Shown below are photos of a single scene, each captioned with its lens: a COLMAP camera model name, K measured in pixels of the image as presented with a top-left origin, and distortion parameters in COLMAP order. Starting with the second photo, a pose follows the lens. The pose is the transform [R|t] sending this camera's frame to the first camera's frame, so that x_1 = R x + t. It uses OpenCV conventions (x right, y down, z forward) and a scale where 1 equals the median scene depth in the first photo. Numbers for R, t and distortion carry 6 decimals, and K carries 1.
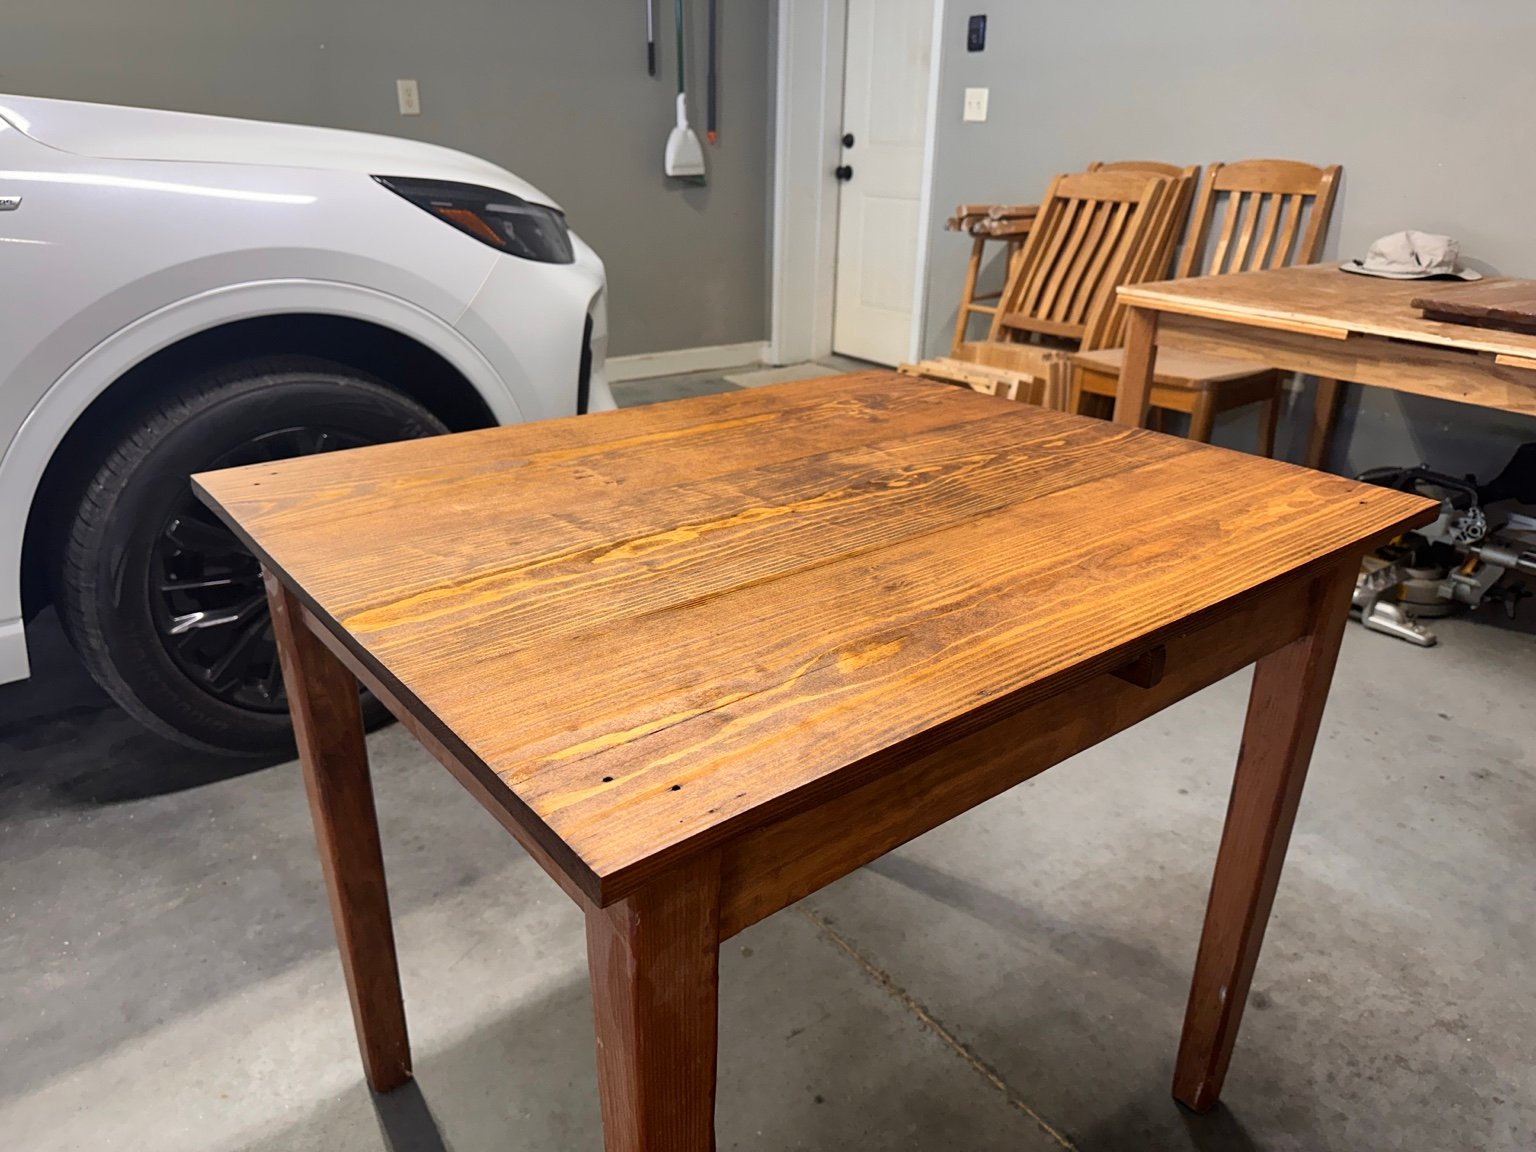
lens RADIAL K [[1078.1, 0, 768.3], [0, 1078.1, 592.3], [0, 0, 1]] dist [0.087640, -0.115064]
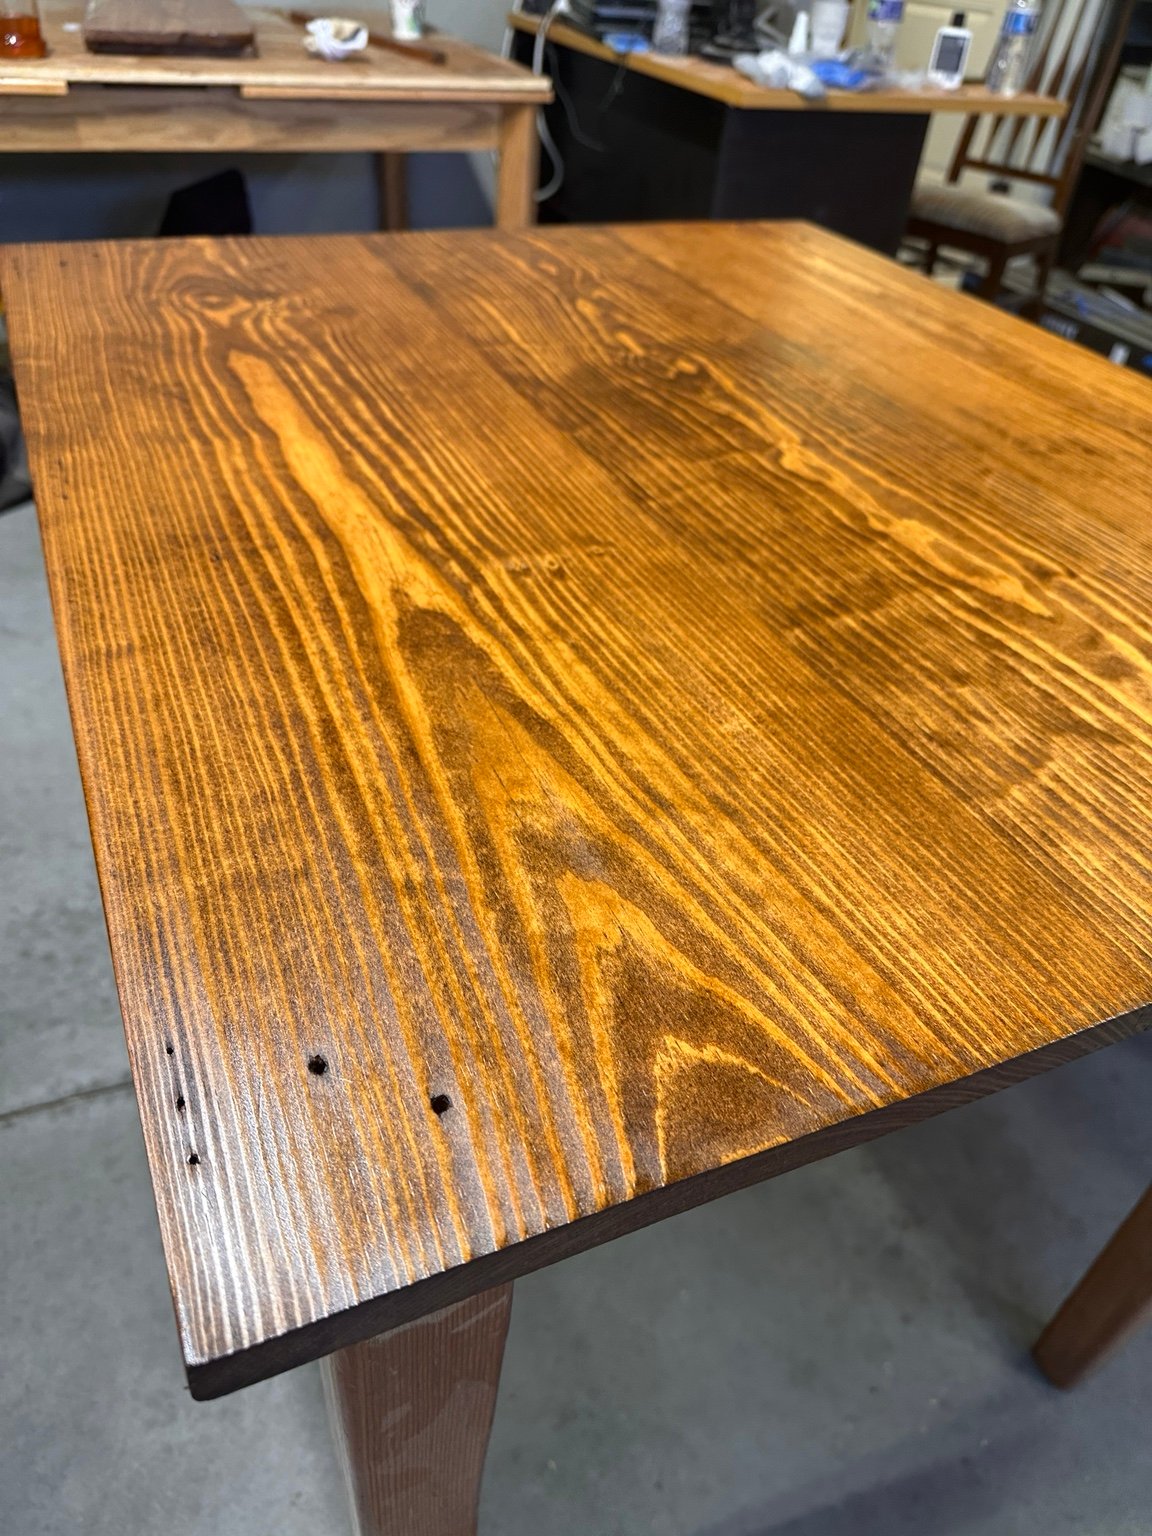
lens RADIAL K [[1108.1, 0, 565.2], [0, 1108.1, 787.8], [0, 0, 1]] dist [0.024476, -0.057932]
pose [[0.255972, -0.609431, 0.750381, -0.590385], [0.319251, 0.785983, 0.529442, -0.285851], [-0.912446, 0.104038, 0.395751, 0.804317]]
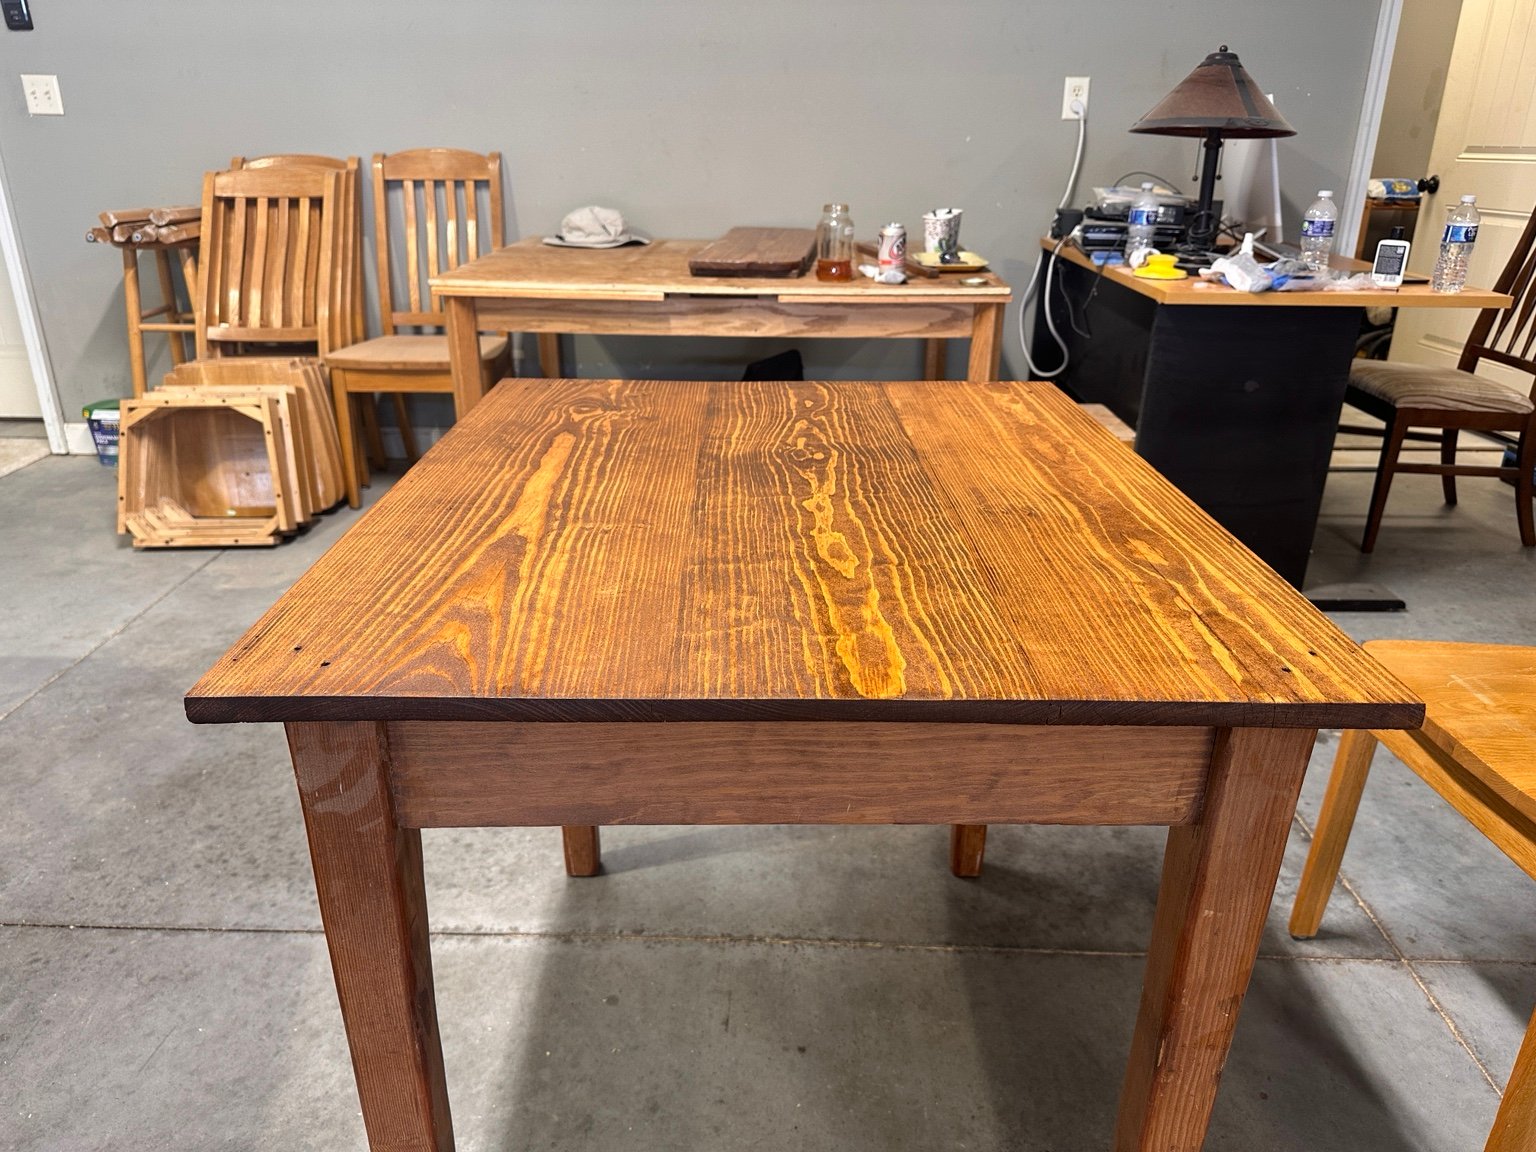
lens RADIAL K [[1078.1, 0, 769.4], [0, 1078.1, 587.6], [0, 0, 1]] dist [0.087640, -0.115064]
pose [[0.612328, -0.316326, 0.724564, -0.737563], [0.310699, 0.939013, 0.147378, -0.149673], [-0.726994, 0.134878, 0.673266, 0.309987]]
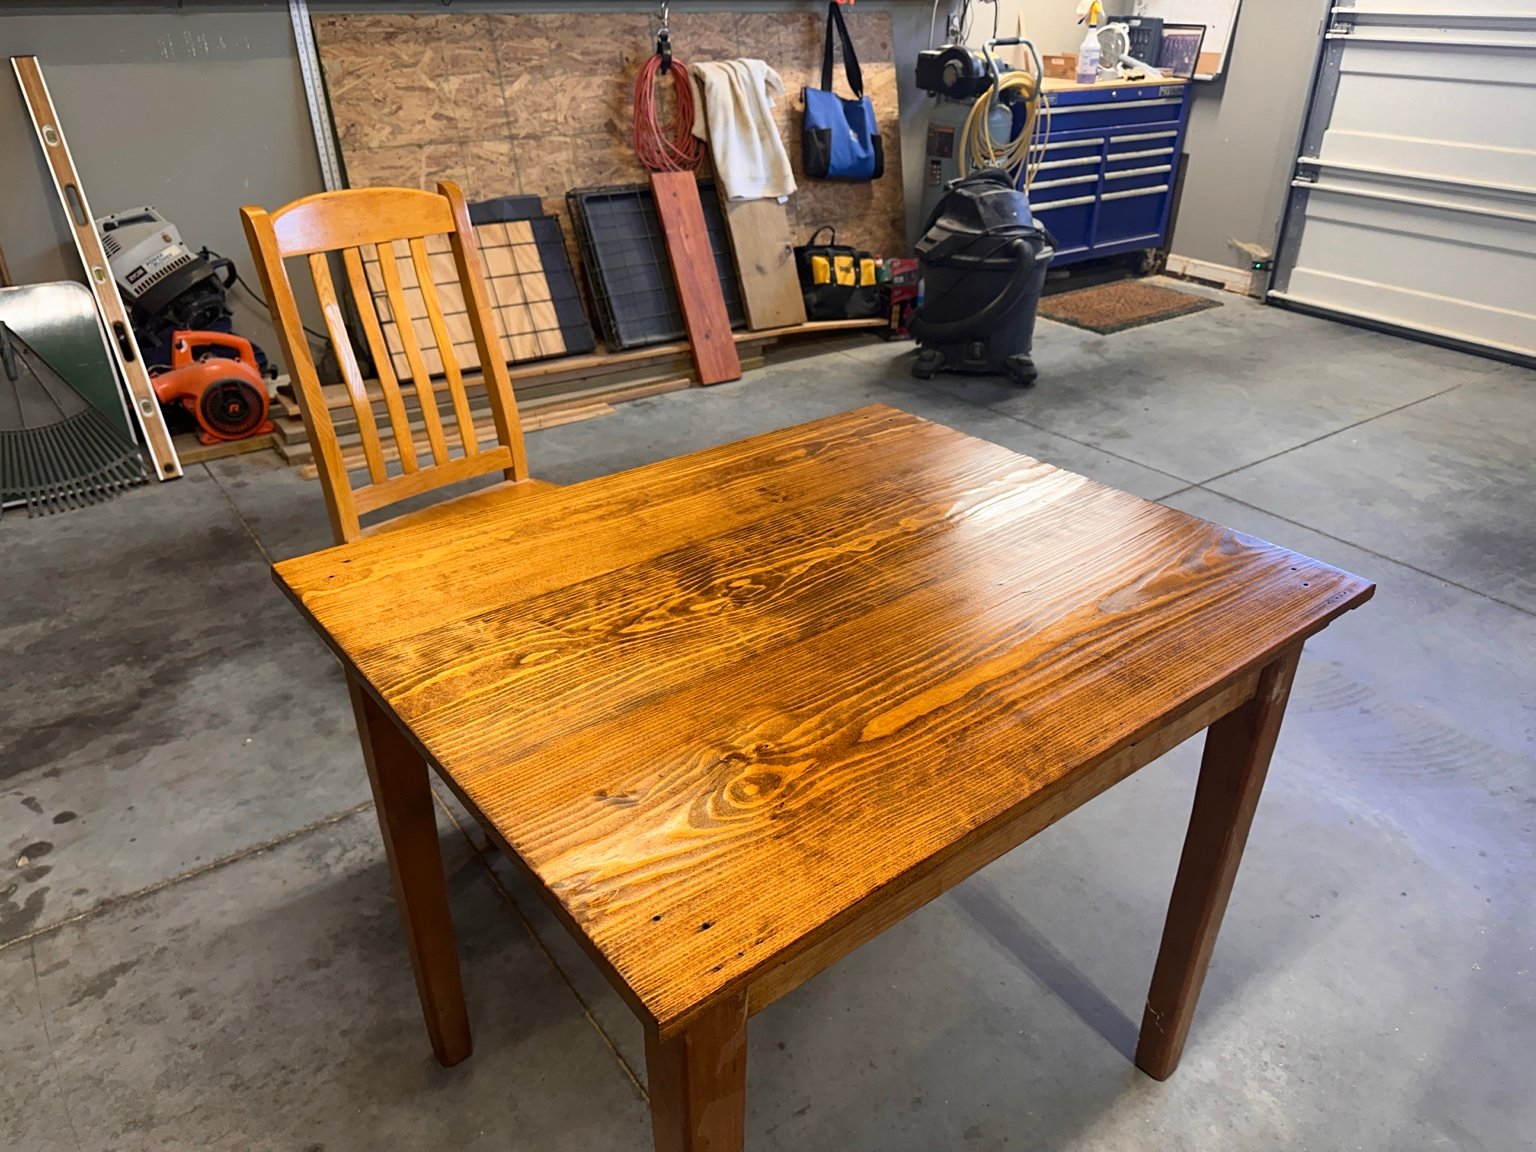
lens RADIAL K [[1069.2, 0, 764.7], [0, 1069.2, 586.2], [0, 0, 1]] dist [0.087846, -0.105028]
pose [[-0.999751, -0.021260, -0.006753, 0.100785], [-0.018474, 0.619438, 0.784828, -0.934662], [-0.012502, 0.784758, -0.619676, 1.647469]]
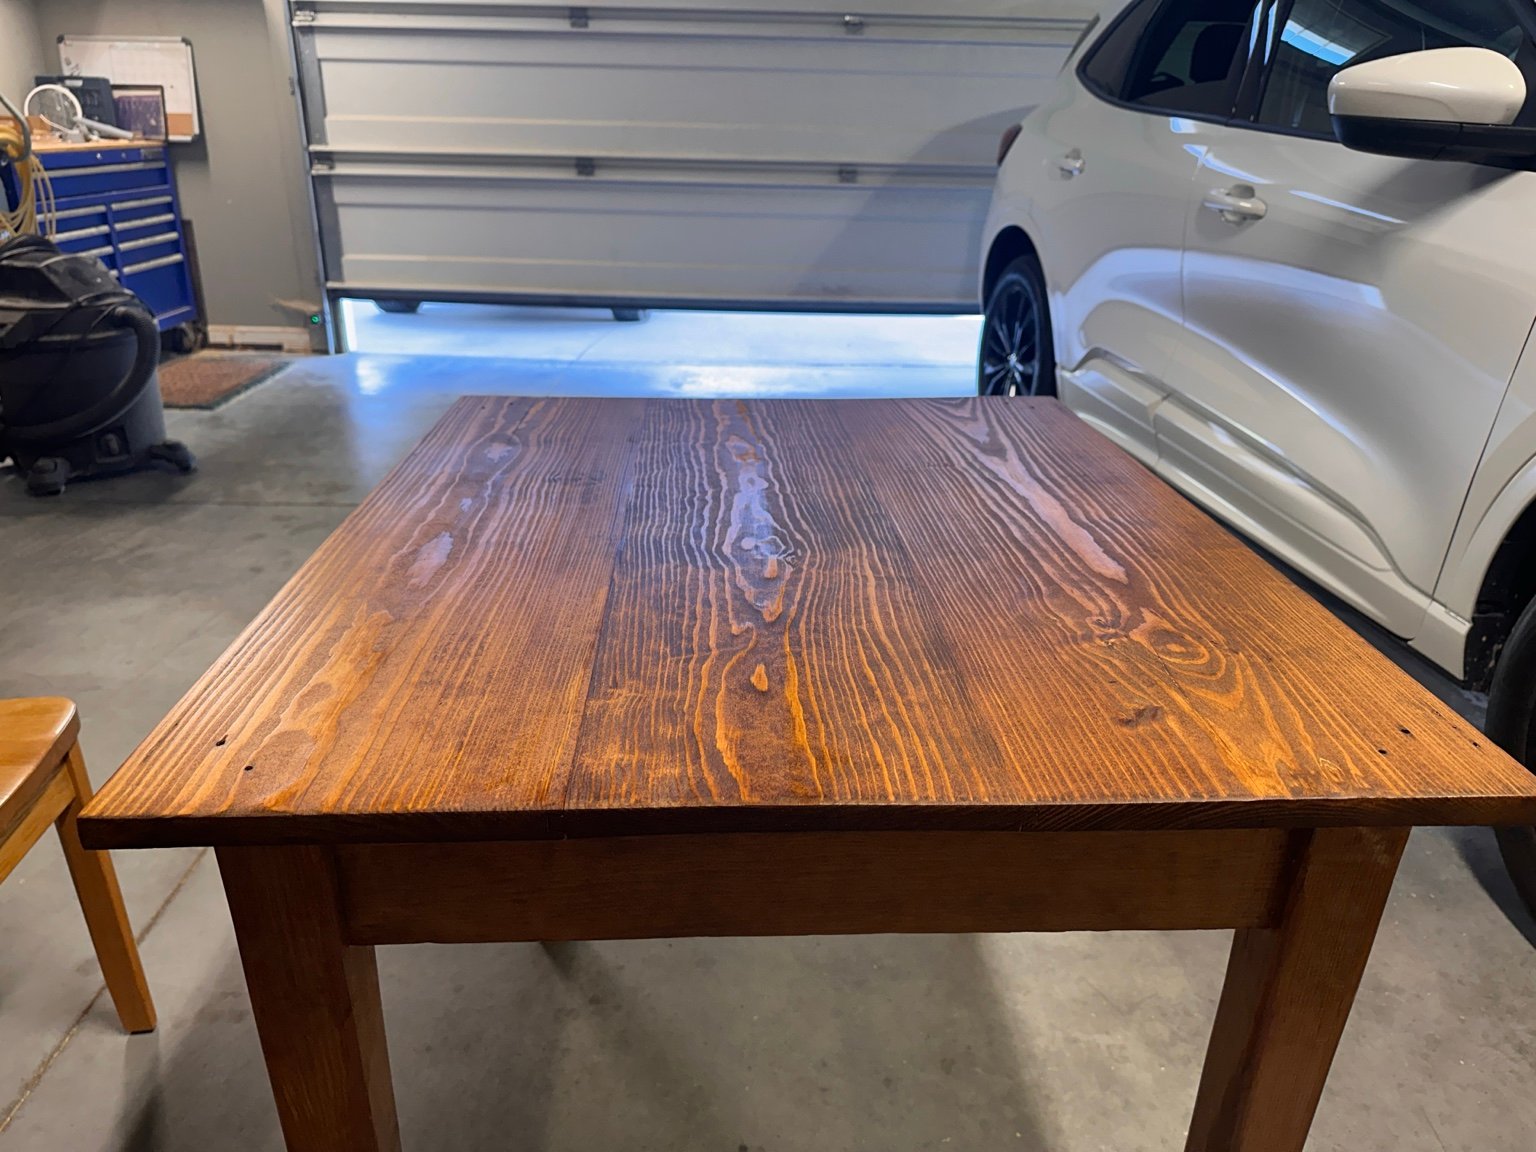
lens RADIAL K [[1078.1, 0, 766.0], [0, 1078.1, 587.1], [0, 0, 1]] dist [0.087640, -0.115064]
pose [[-0.584335, 0.292086, -0.757125, 0.753542], [-0.343918, 0.755920, 0.557050, -0.544030], [0.735033, 0.585893, -0.341257, 1.299699]]
